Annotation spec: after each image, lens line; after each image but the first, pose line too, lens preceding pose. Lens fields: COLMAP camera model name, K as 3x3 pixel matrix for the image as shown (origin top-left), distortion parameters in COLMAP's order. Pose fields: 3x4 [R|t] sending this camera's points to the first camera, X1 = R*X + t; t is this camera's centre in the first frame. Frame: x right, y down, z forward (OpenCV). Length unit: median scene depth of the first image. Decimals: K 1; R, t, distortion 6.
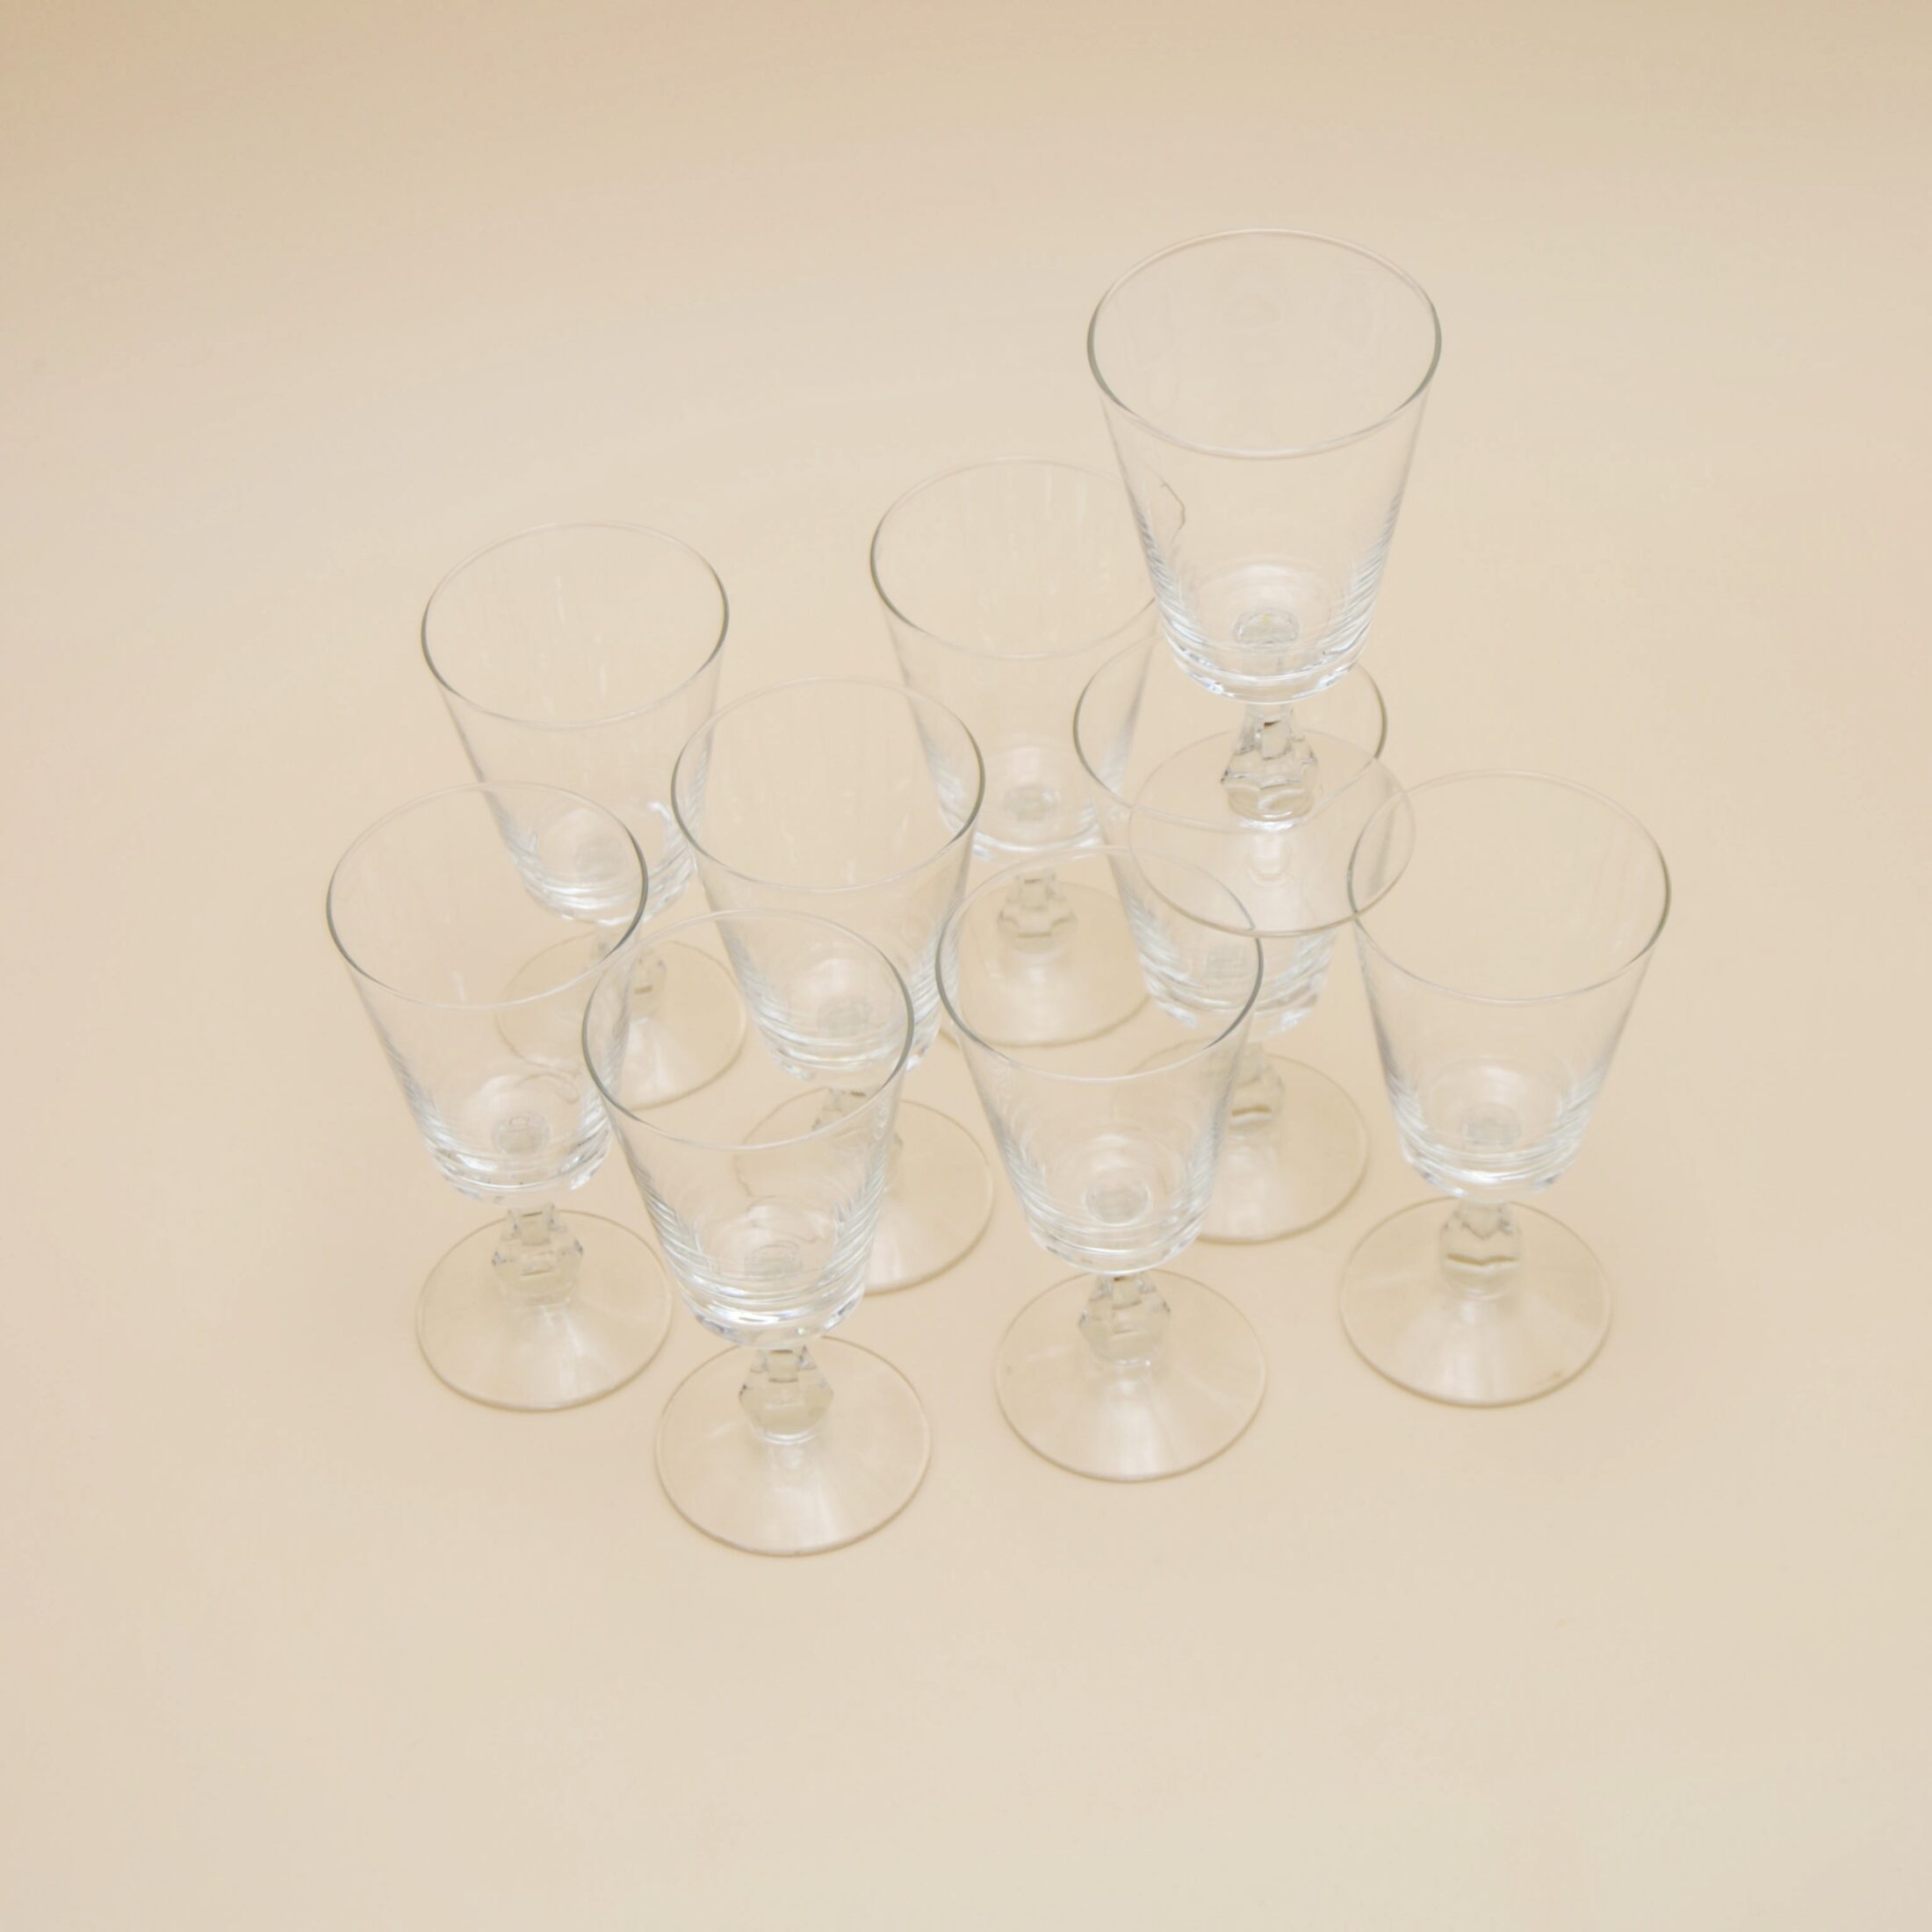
lens RADIAL K [[4562.3, 0, 966.0], [0, 4562.3, 966.0], [0, 0, 1]] dist [-0.881888, 0.040308]
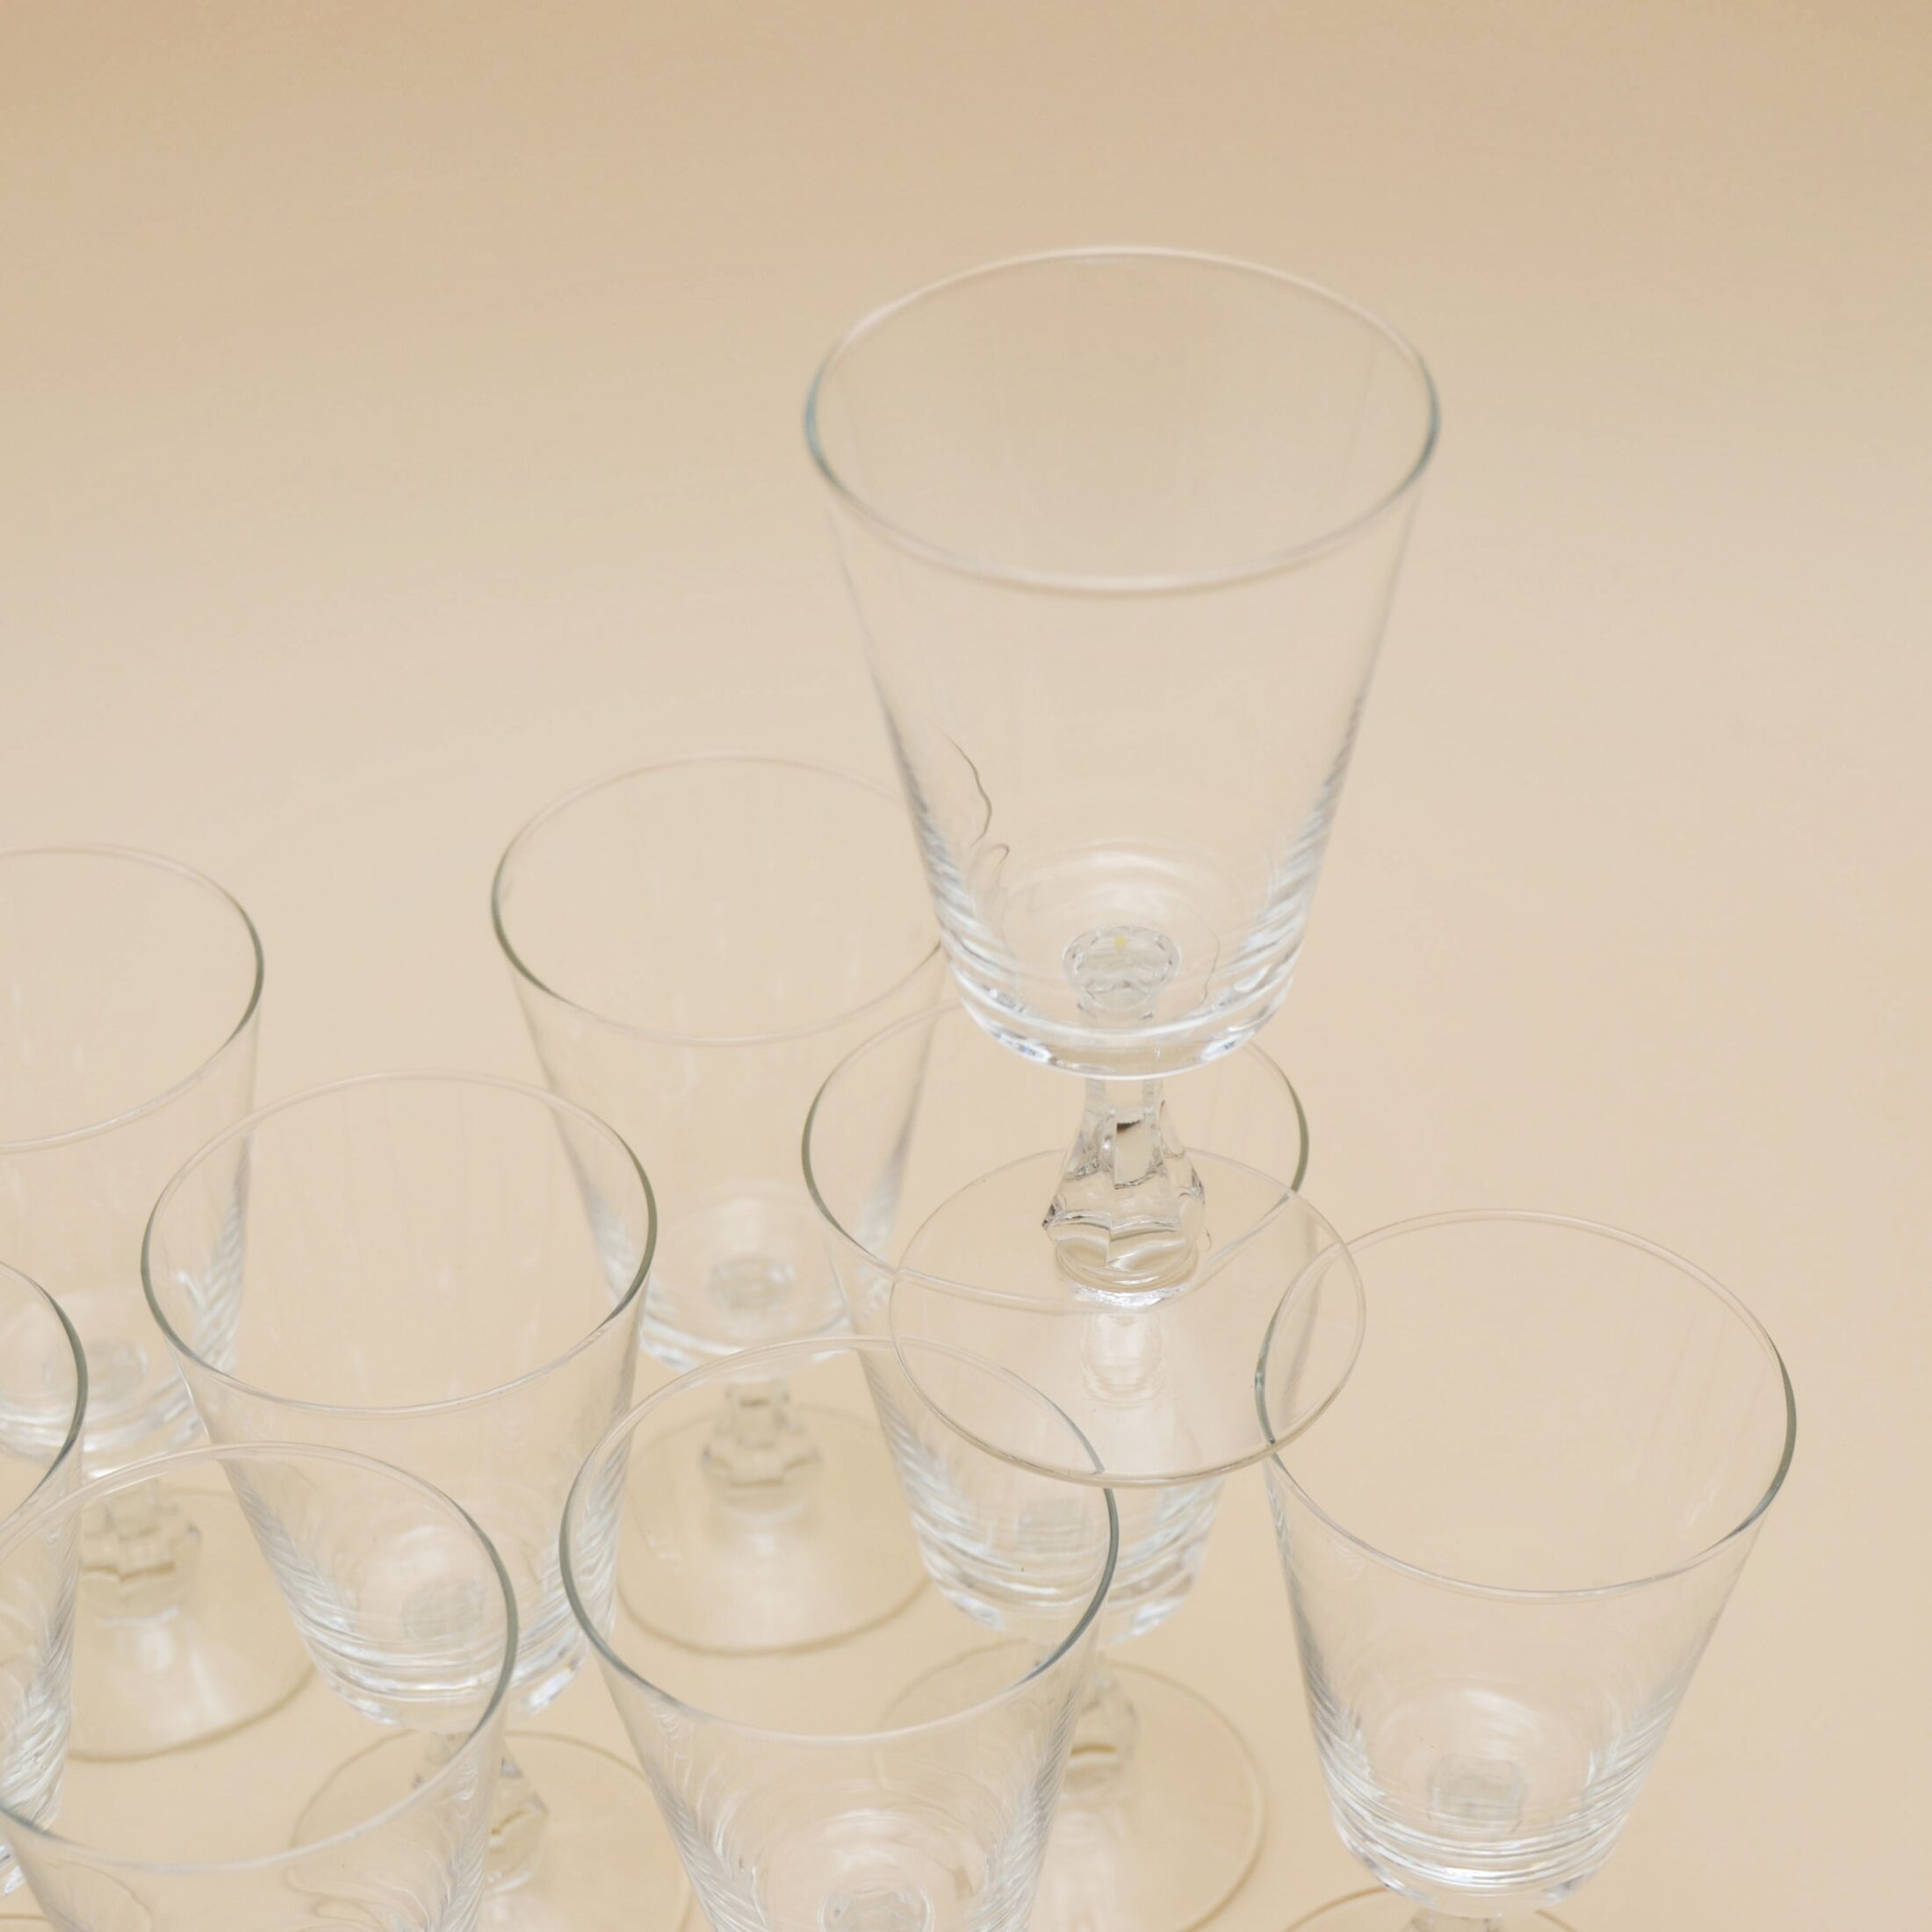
lens RADIAL K [[3189.1, 0, 966.0], [0, 3189.1, 966.0], [0, 0, 1]] dist [-0.025326, 0.036844]
pose [[0.998882, 0.001134, 0.047257, 0.024727], [0.006699, 0.986225, -0.165273, -0.004517], [-0.046794, 0.165405, 0.985115, 0.554692]]
